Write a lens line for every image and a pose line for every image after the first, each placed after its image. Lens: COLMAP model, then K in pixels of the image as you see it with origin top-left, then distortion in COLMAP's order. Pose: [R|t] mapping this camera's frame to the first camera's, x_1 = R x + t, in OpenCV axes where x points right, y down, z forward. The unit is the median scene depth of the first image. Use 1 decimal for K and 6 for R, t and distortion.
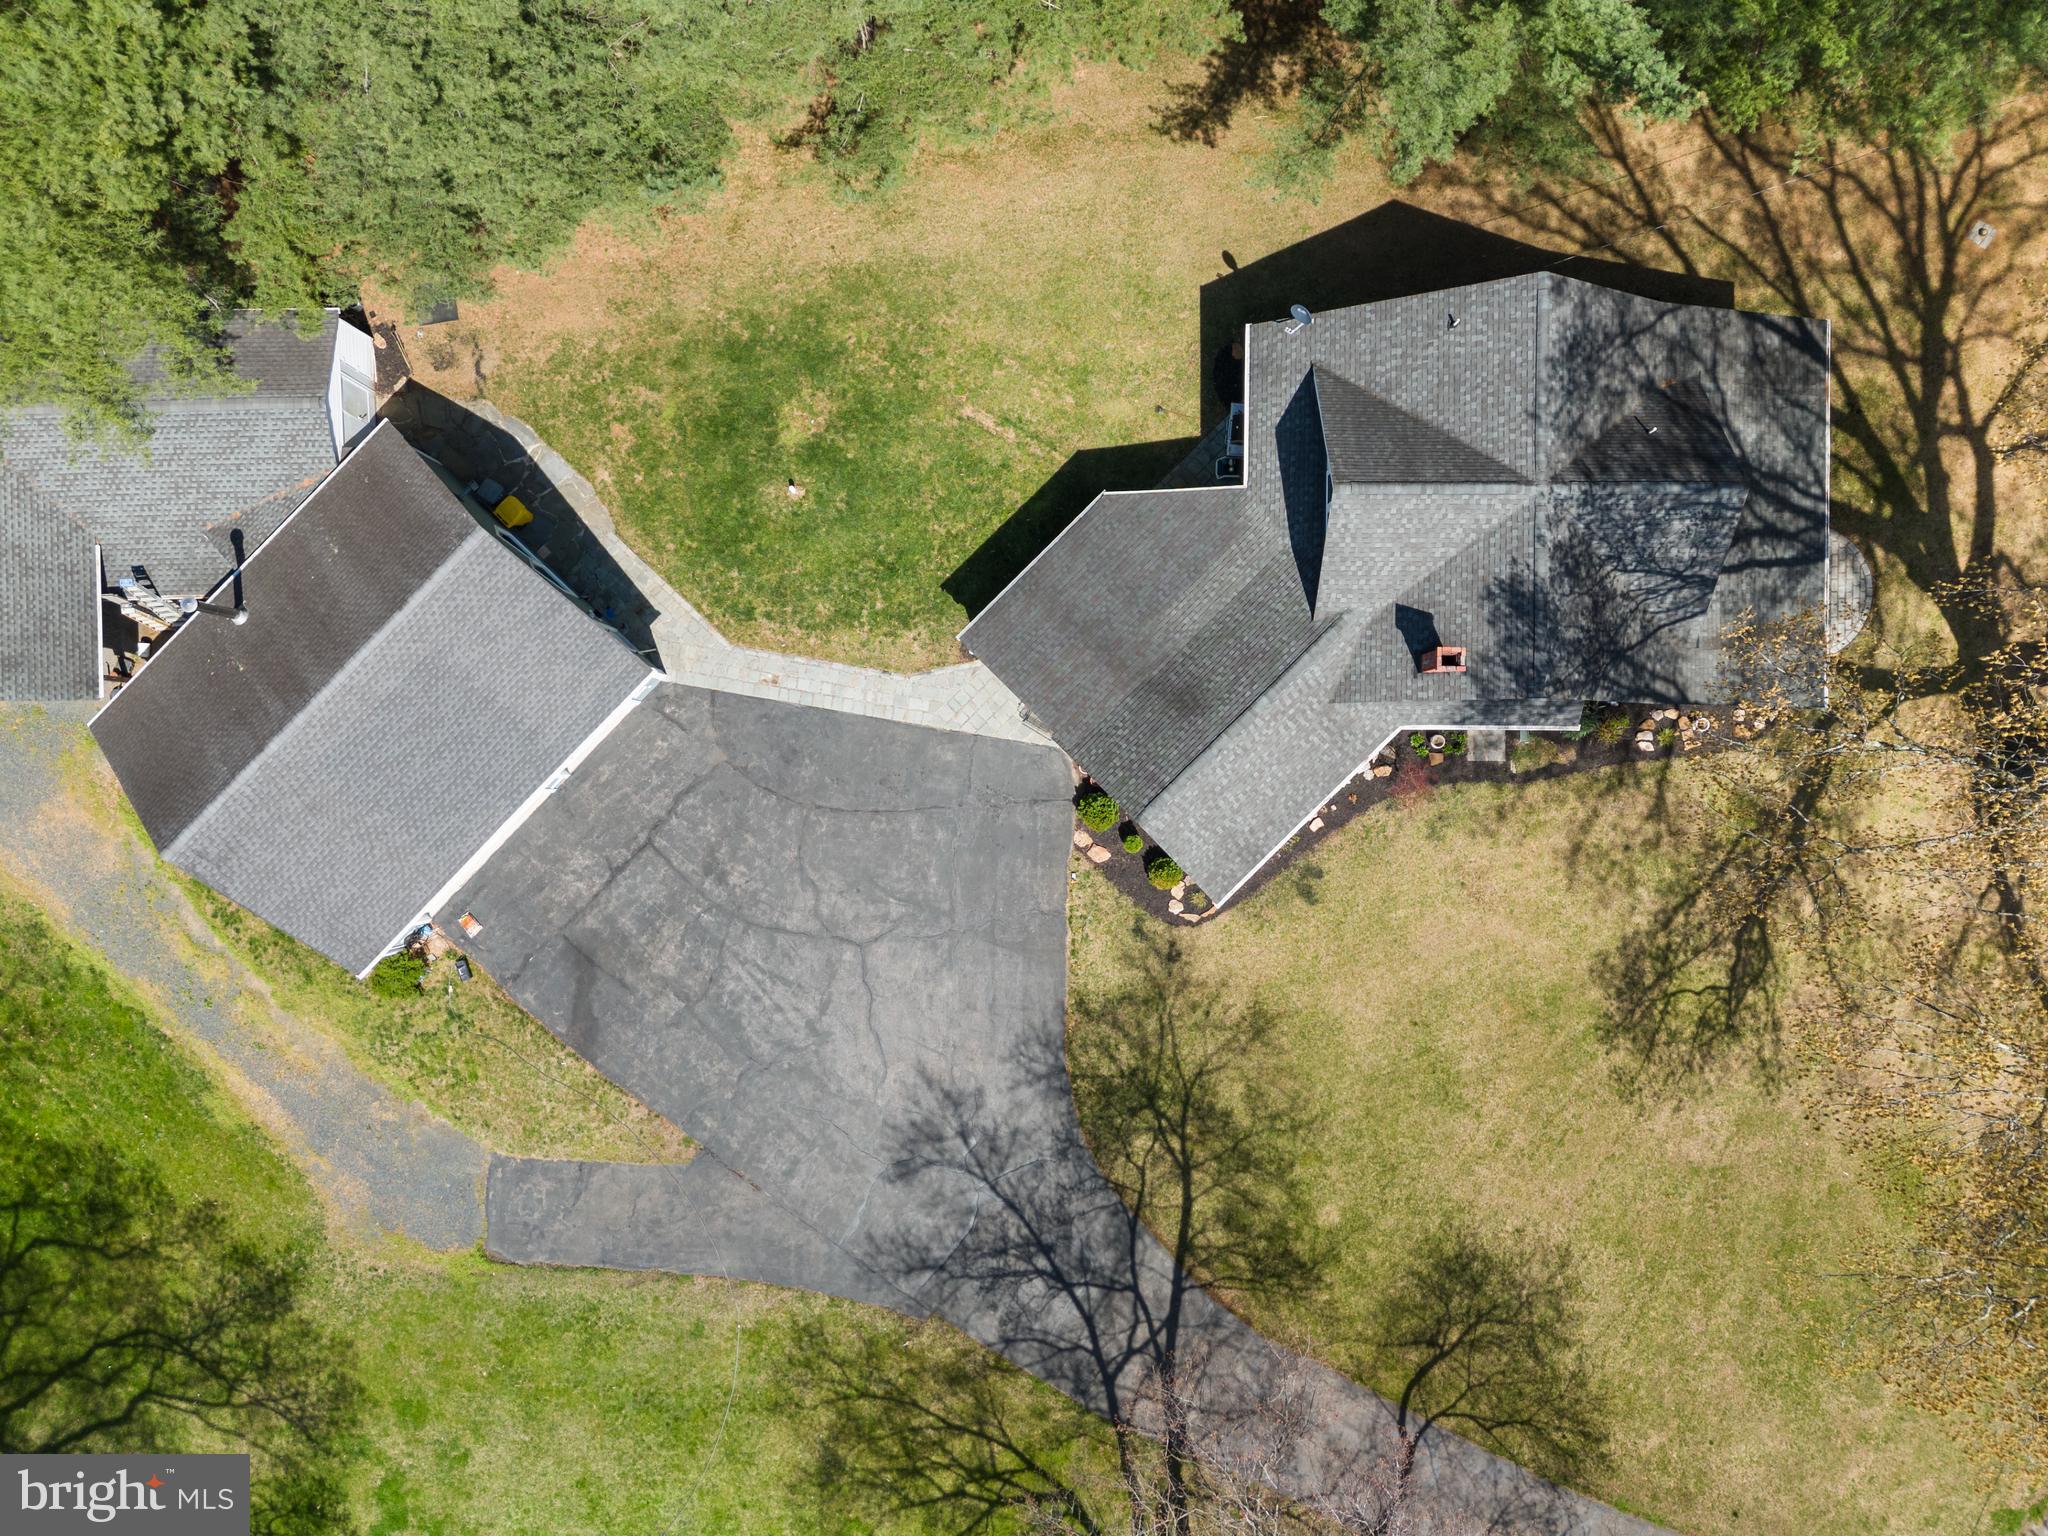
lens RADIAL K [[1497.5, 0, 1031.6], [0, 1497.5, 774.4], [0, 0, 1]] dist [0.095788, -0.095039]
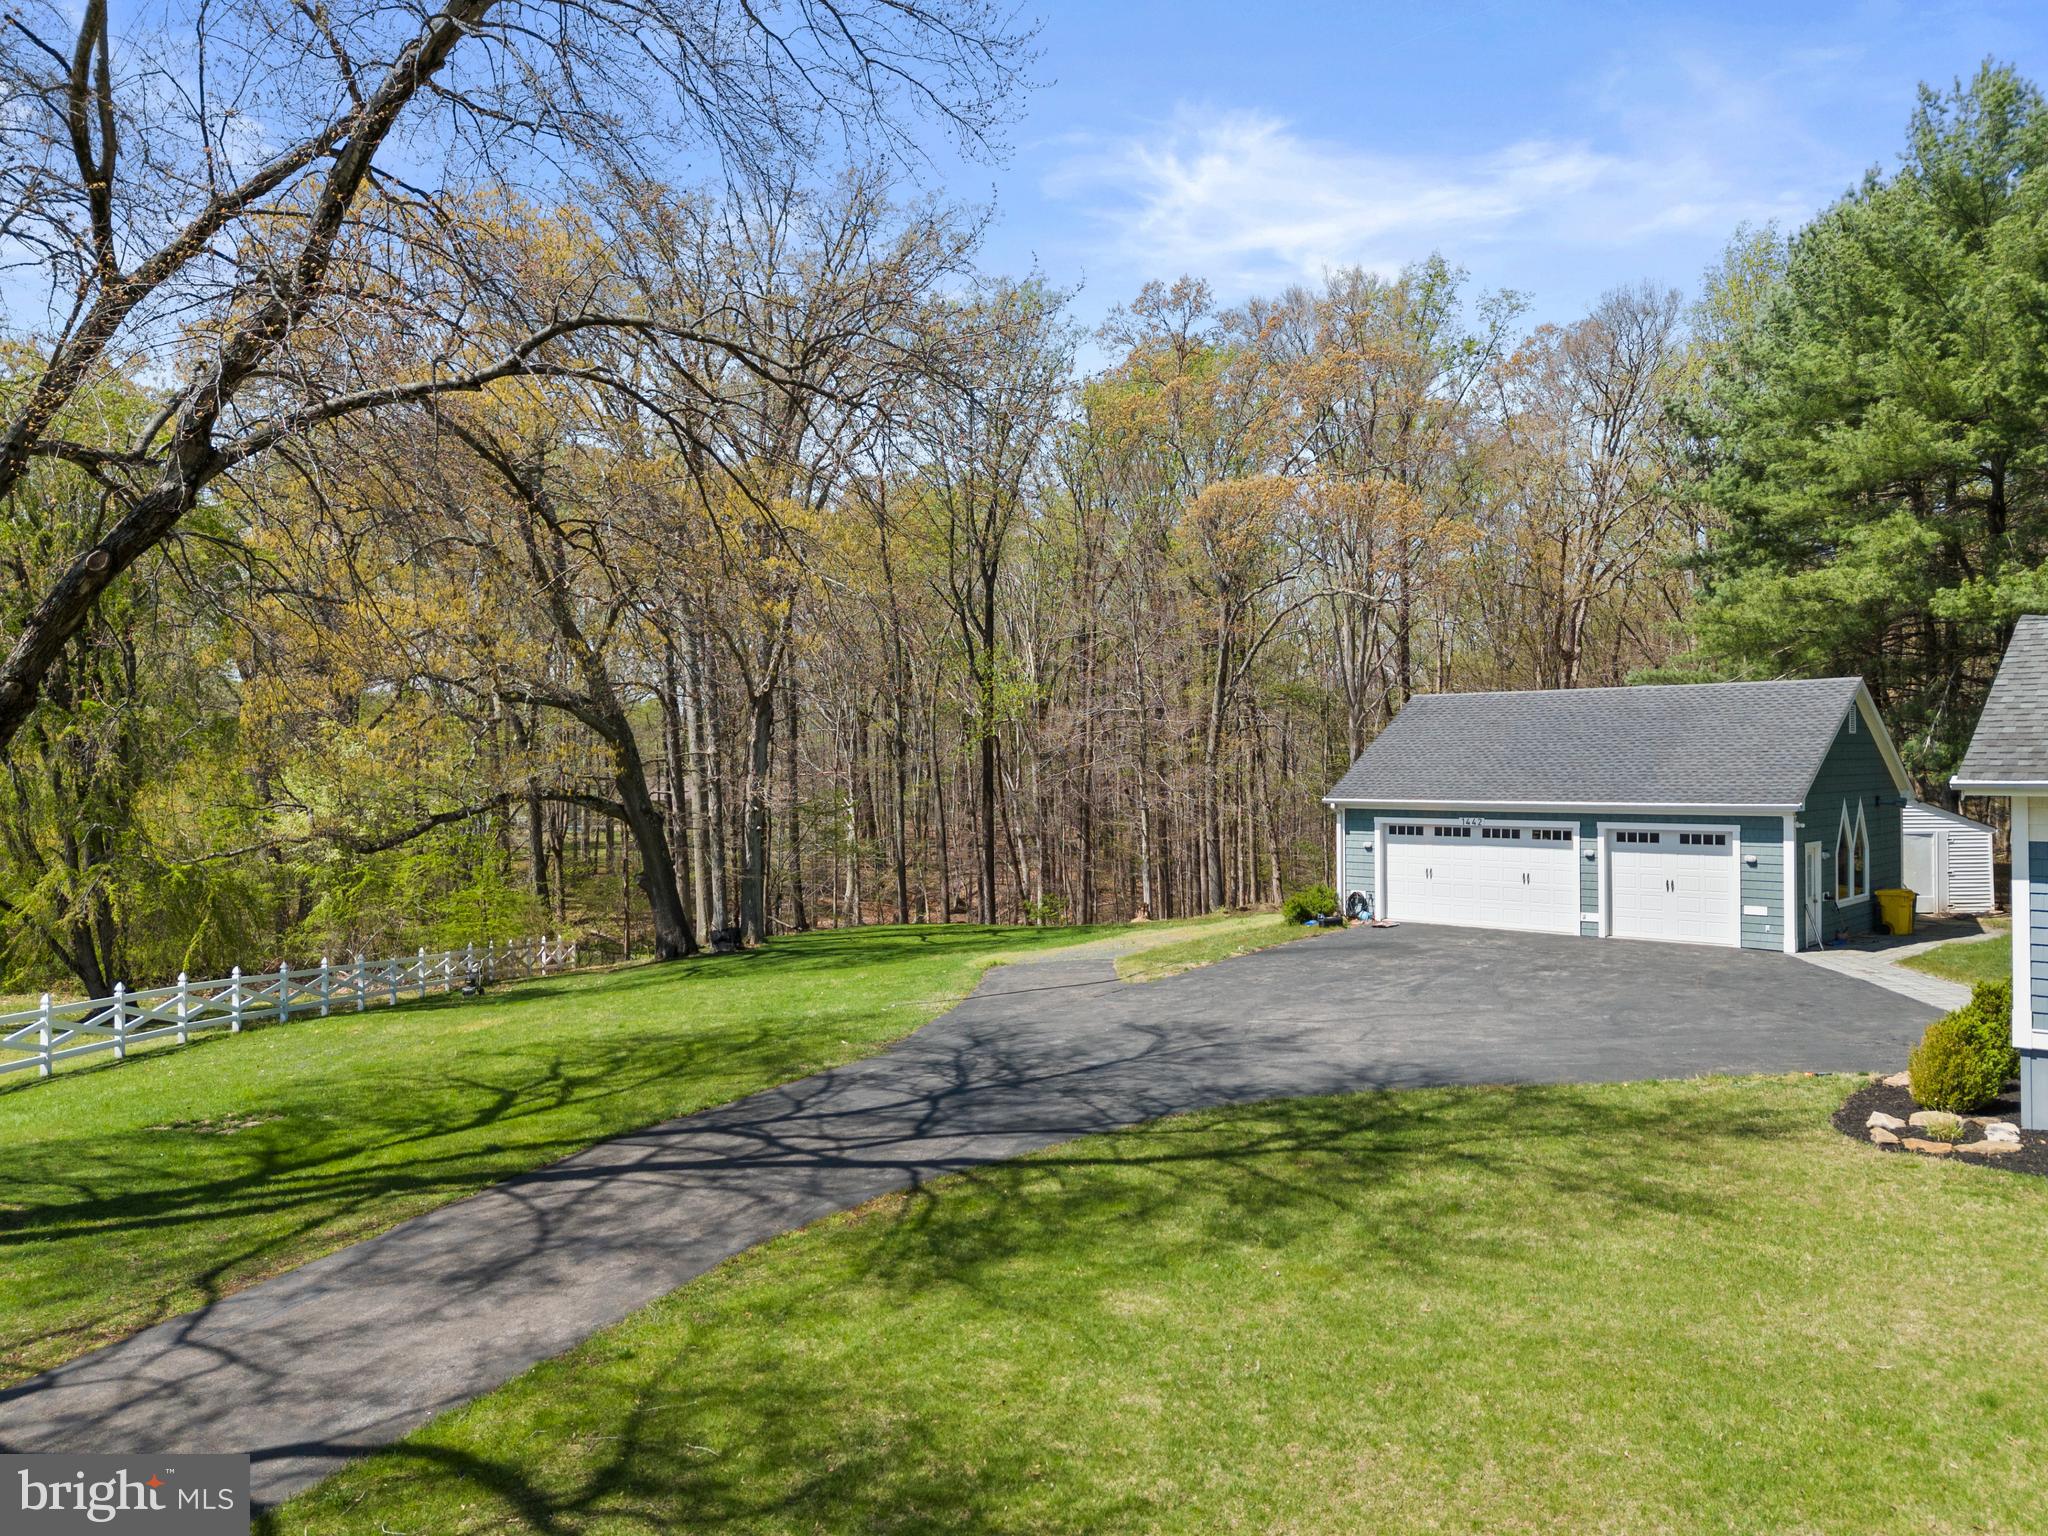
lens RADIAL K [[1497.5, 0, 1031.6], [0, 1497.5, 774.4], [0, 0, 1]] dist [0.095788, -0.095039]
pose [[0.015811, 0.017733, -0.999718, 0.489350], [-0.999775, 0.014406, -0.015556, 0.313736], [0.014126, 0.999739, 0.017957, 0.892519]]
